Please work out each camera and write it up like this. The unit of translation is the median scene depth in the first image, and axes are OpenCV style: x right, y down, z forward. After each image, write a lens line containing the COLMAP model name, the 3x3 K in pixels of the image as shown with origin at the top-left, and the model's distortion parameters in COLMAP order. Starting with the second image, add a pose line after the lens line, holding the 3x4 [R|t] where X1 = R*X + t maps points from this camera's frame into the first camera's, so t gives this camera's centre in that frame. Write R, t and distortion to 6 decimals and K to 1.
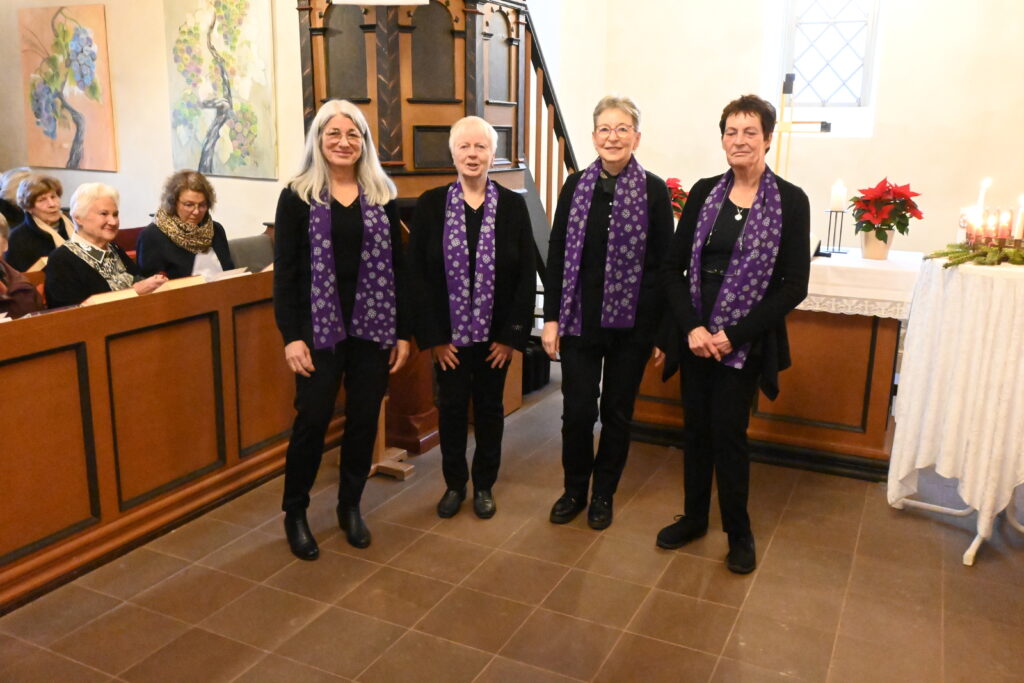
lens RADIAL K [[874.1, 0, 512.0], [0, 874.1, 341.5], [0, 0, 1]] dist [0.007519, 0.005315]
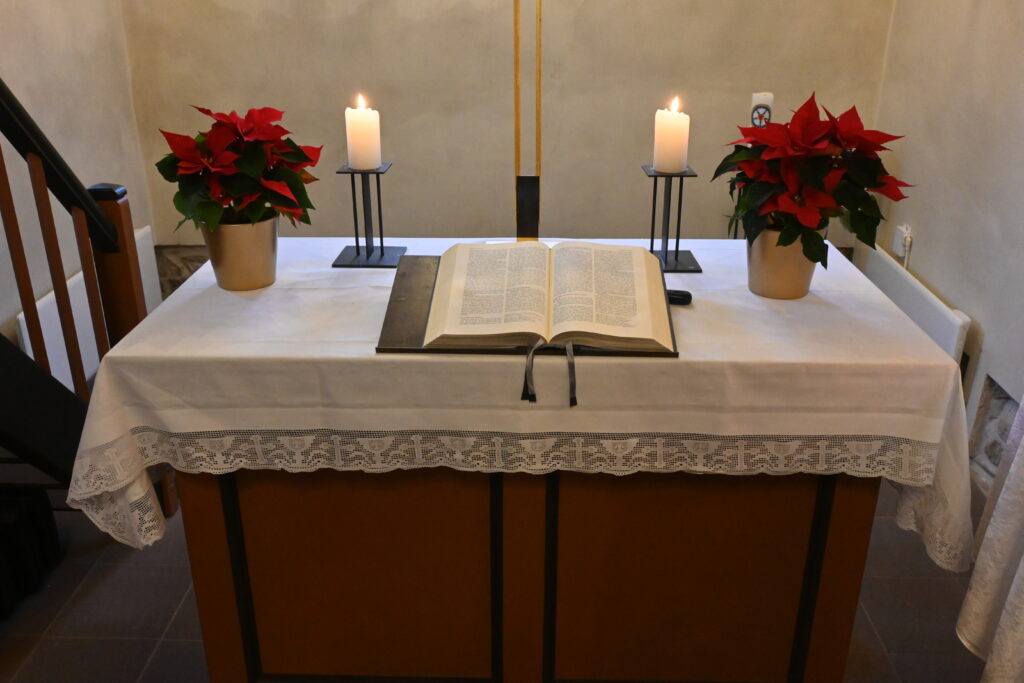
lens RADIAL K [[876.2, 0, 512.0], [0, 876.2, 341.5], [0, 0, 1]] dist [0.004439, 0.002031]
pose [[0.908564, -0.175078, 0.379288, 0.113647], [0.110817, 0.976422, 0.185257, -0.137631], [-0.402780, -0.126286, 0.906543, 0.561972]]
